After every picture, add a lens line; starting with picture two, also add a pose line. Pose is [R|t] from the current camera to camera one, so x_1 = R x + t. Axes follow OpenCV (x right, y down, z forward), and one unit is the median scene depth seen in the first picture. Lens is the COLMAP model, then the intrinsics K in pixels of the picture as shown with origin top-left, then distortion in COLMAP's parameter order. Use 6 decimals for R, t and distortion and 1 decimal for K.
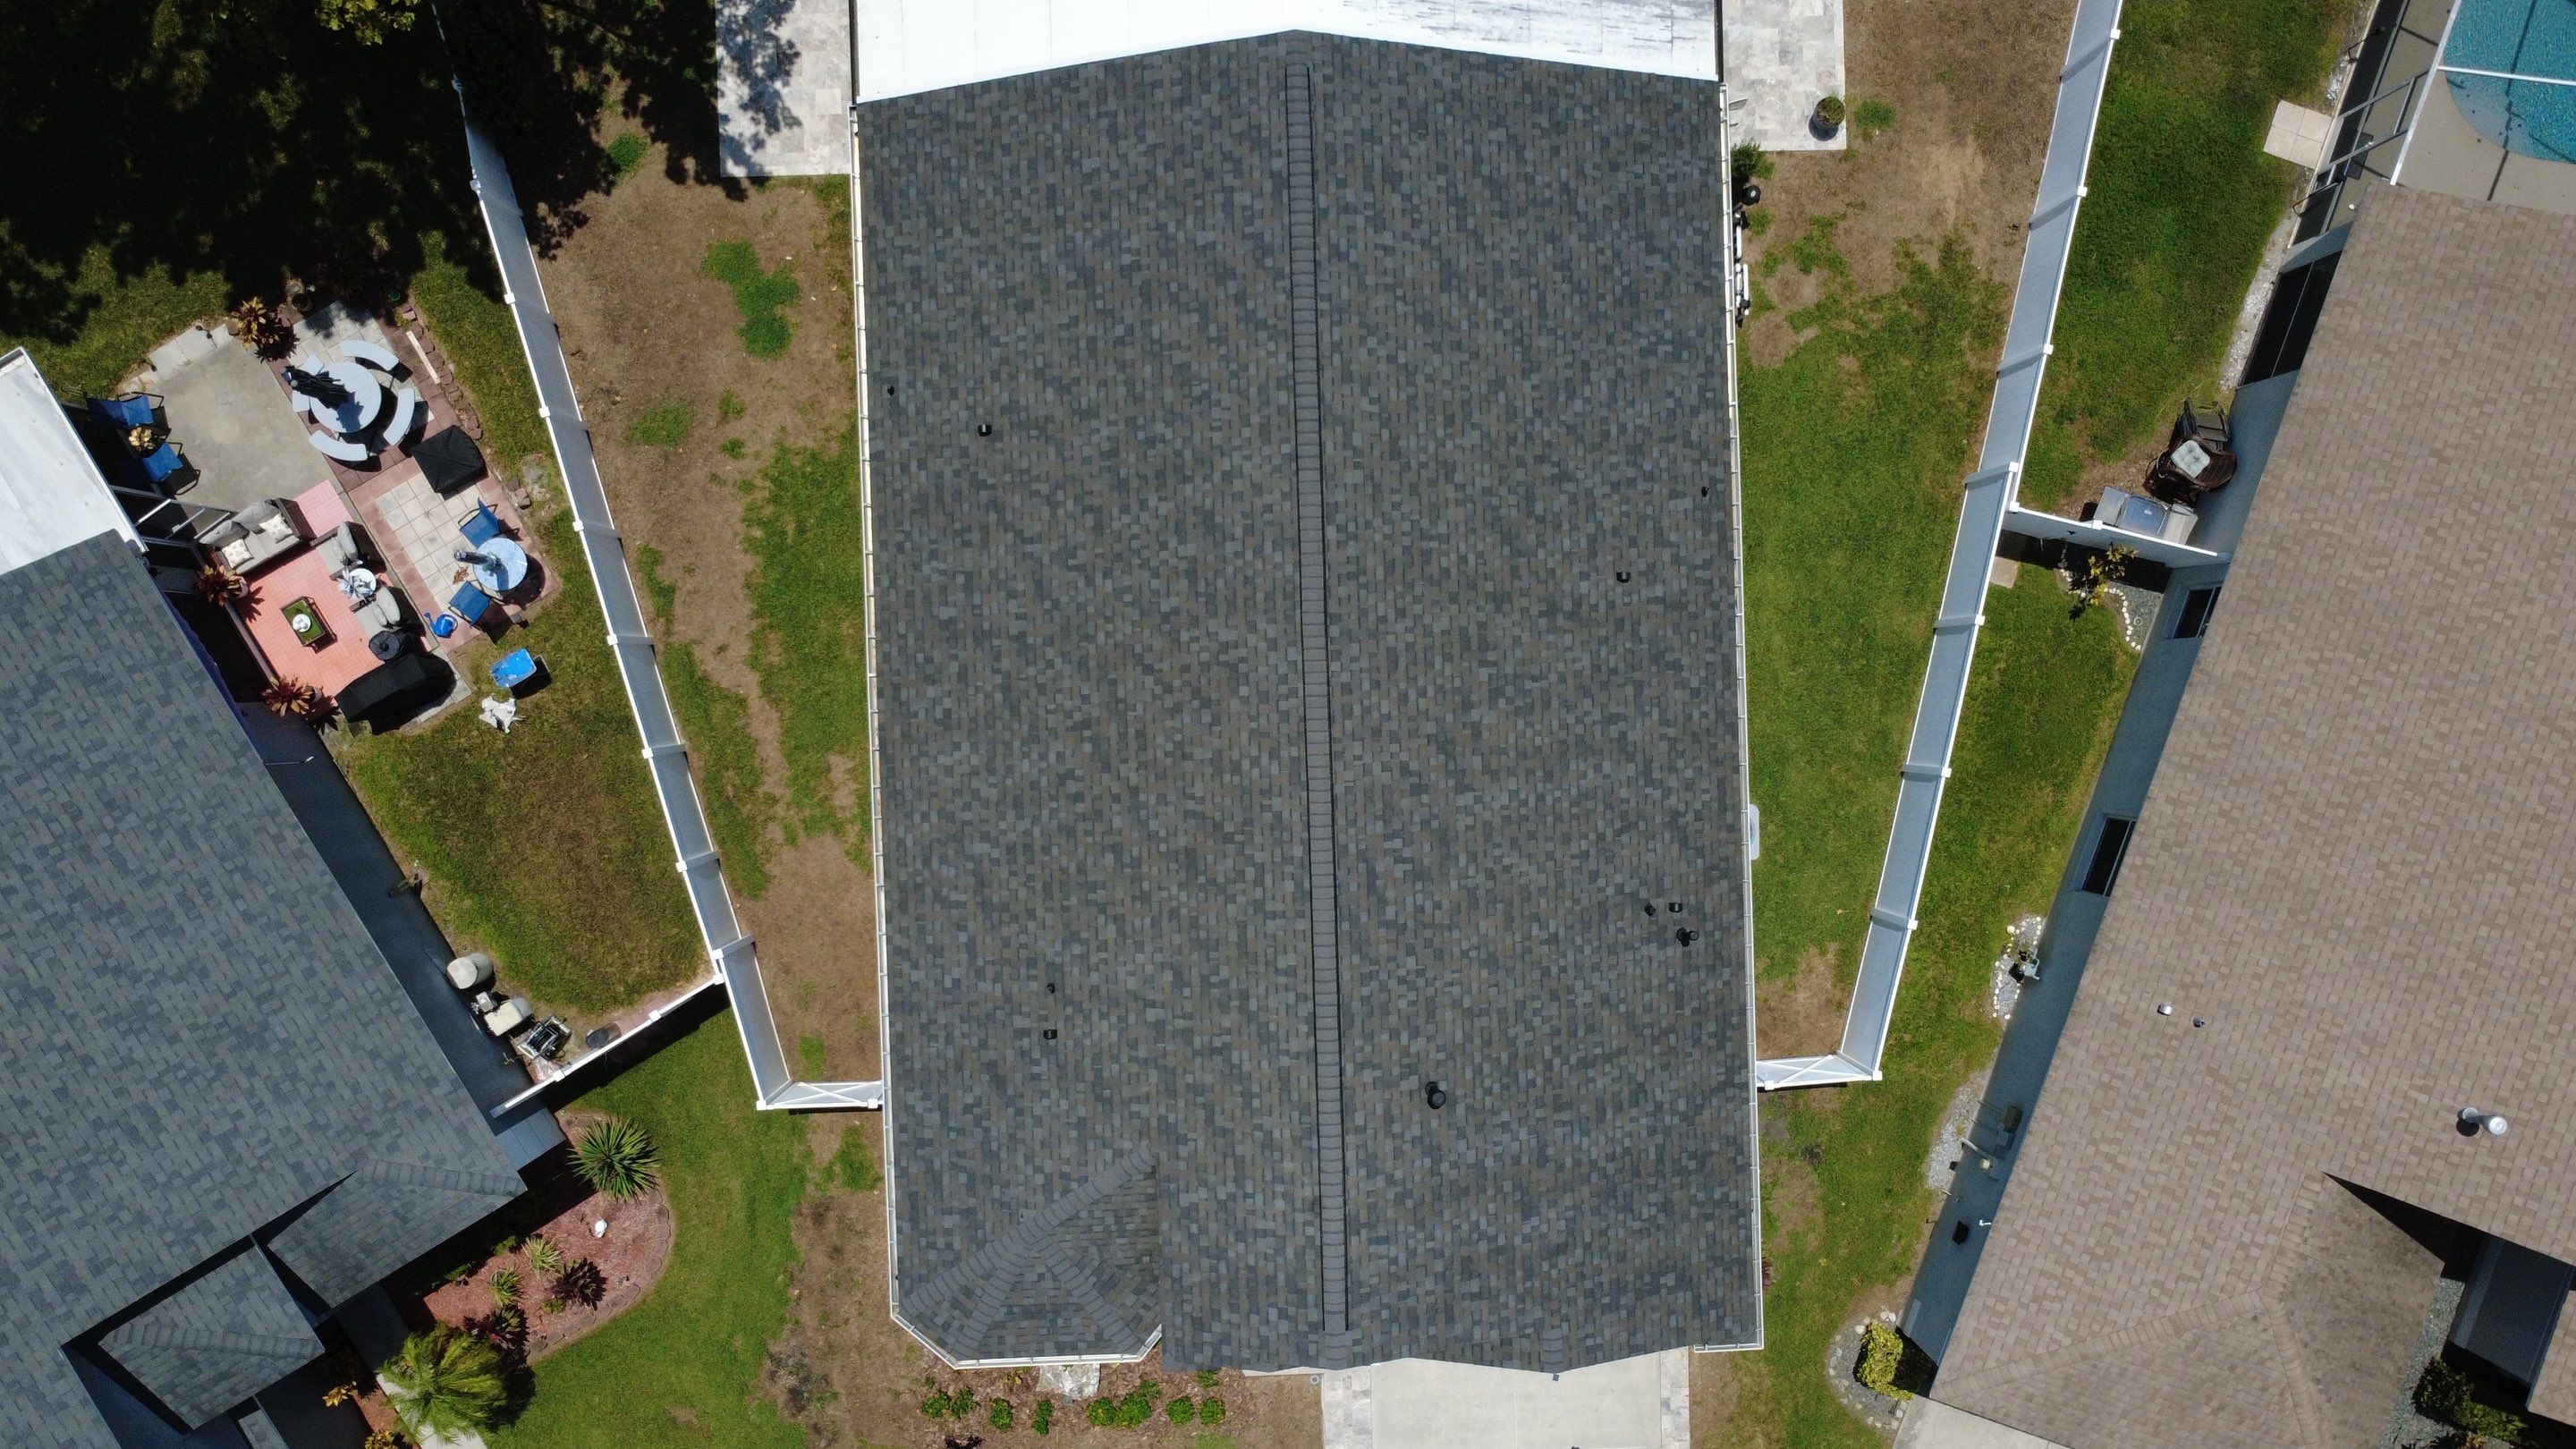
lens RADIAL K [[1876.7, 0, 1283.9], [0, 1876.7, 720.5], [0, 0, 1]] dist [0.000951, -0.000467]
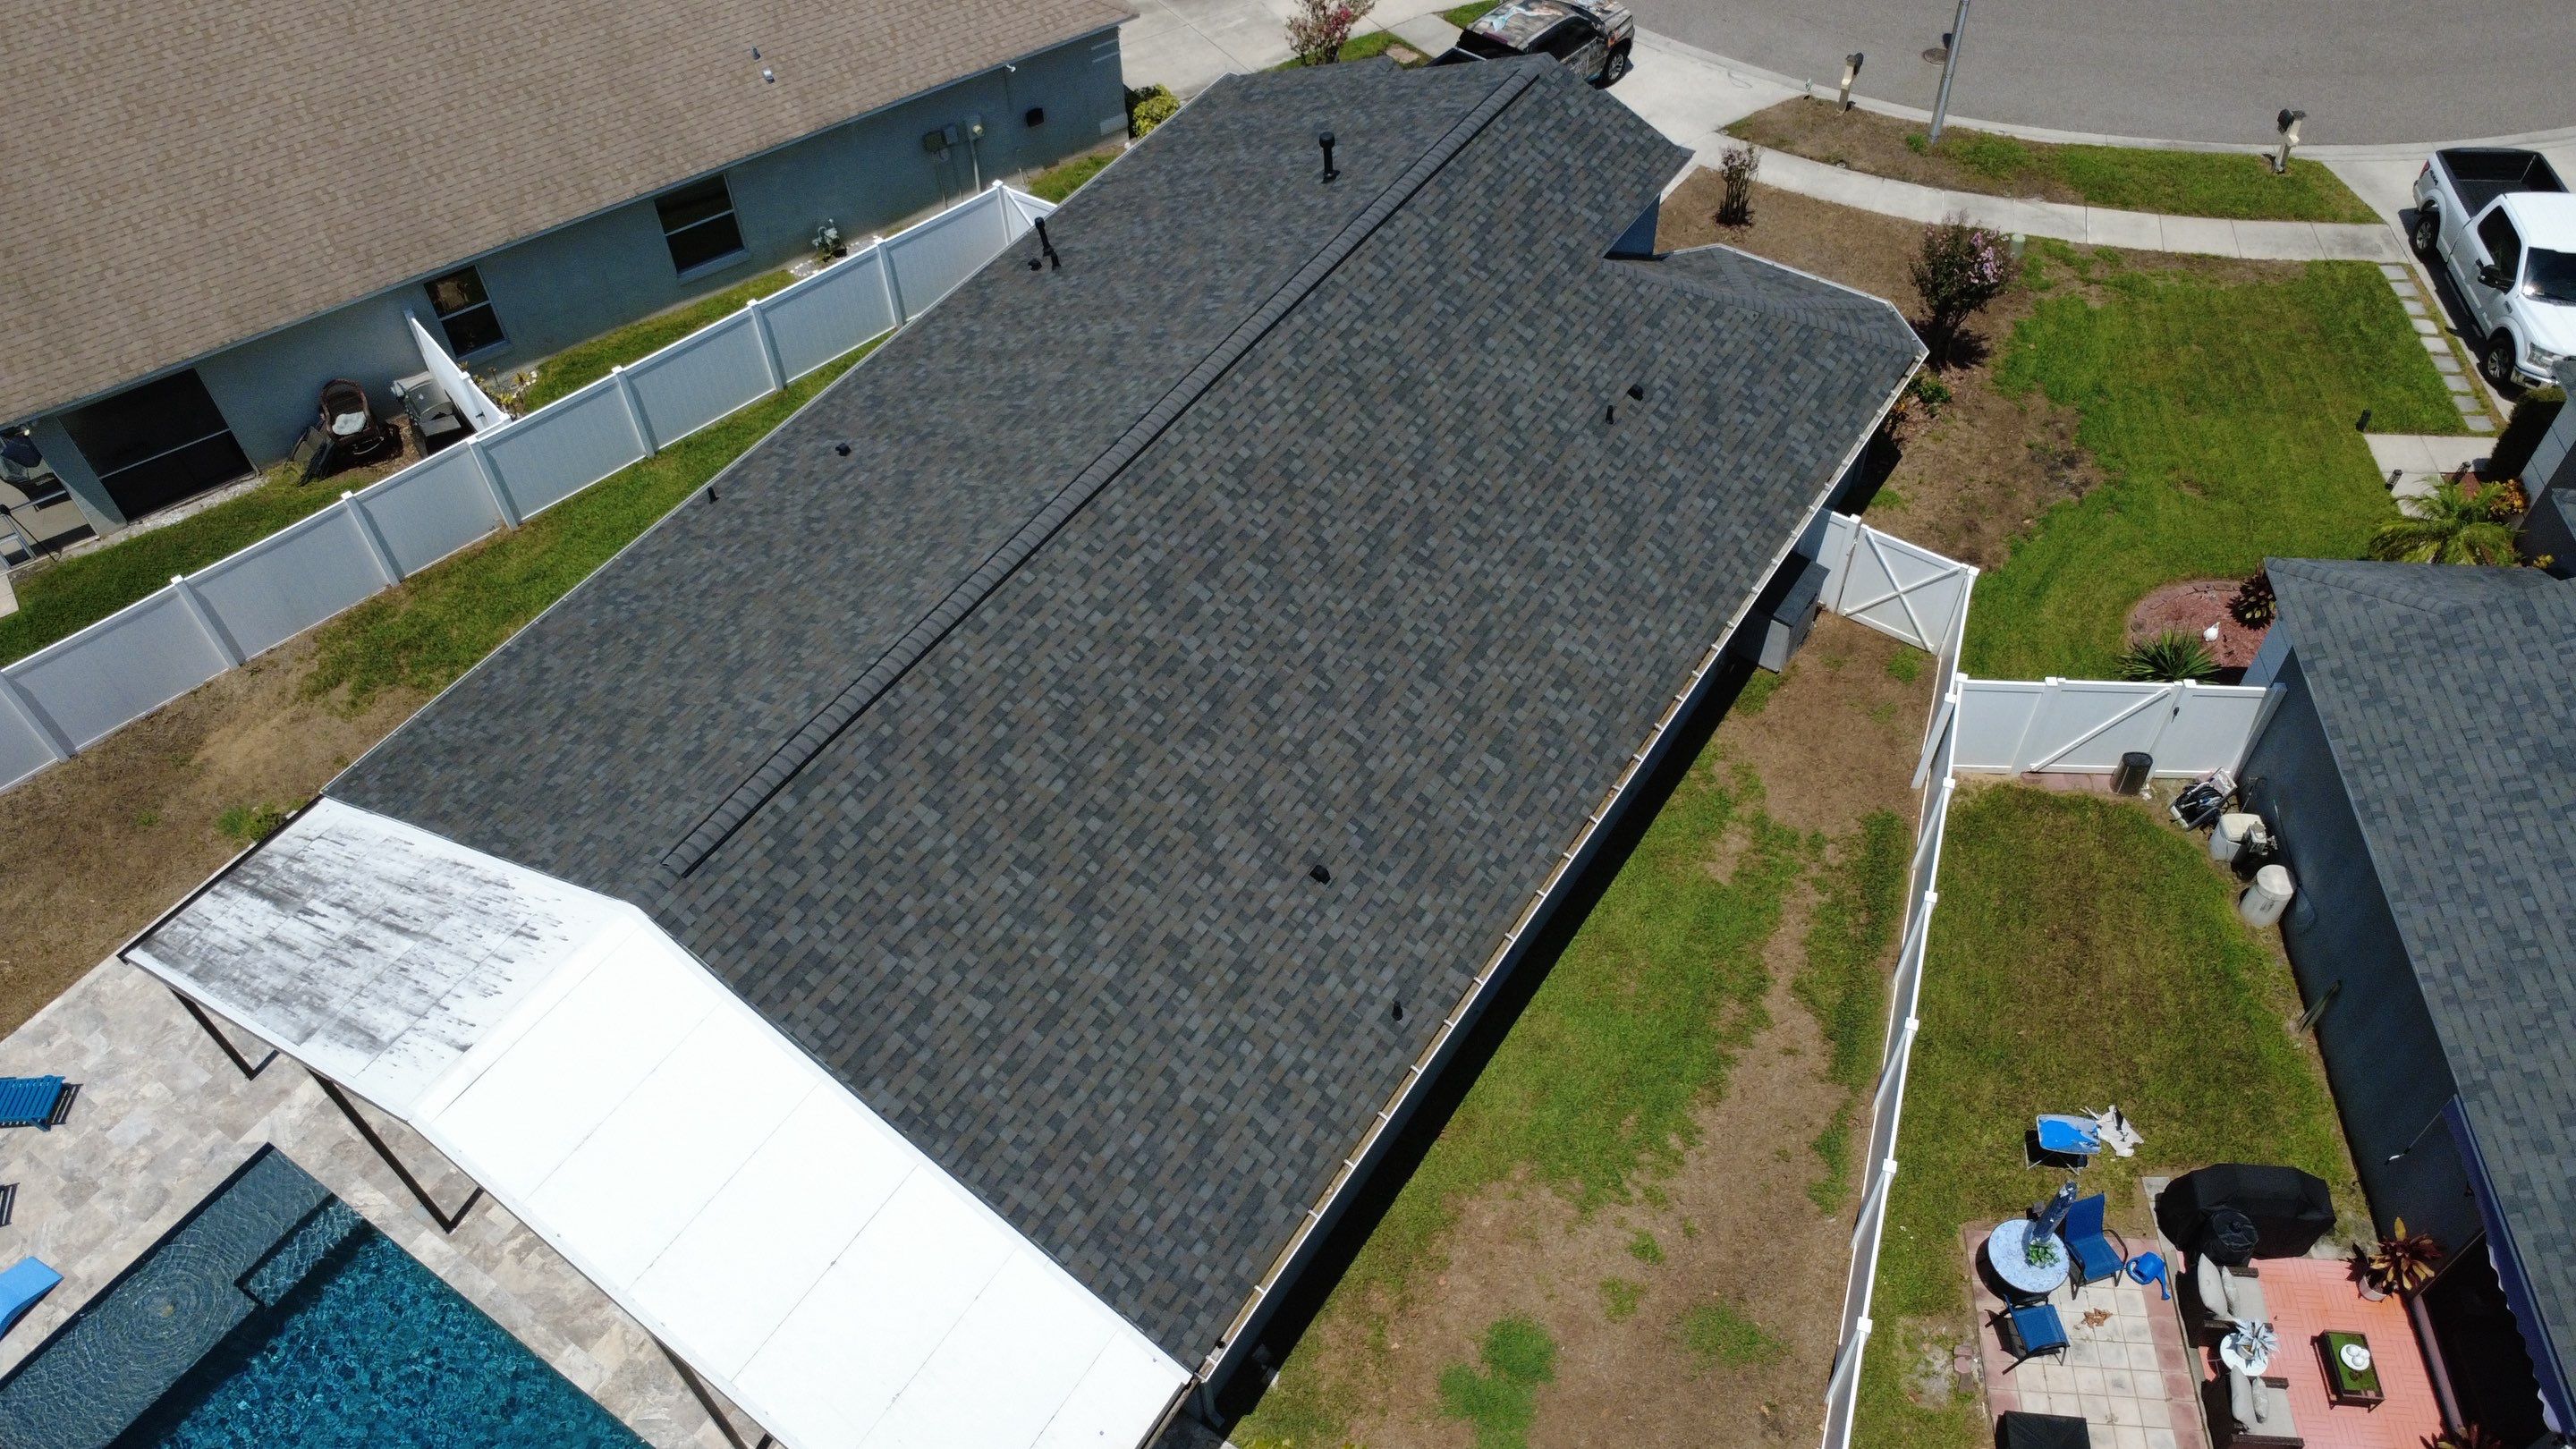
lens RADIAL K [[1876.7, 0, 1283.9], [0, 1876.7, 720.5], [0, 0, 1]] dist [0.000951, -0.000467]
pose [[-0.811368, -0.443113, 0.381226, -0.392320], [0.584288, -0.633814, 0.506841, -0.486866], [0.017038, 0.633980, 0.773162, 0.366954]]
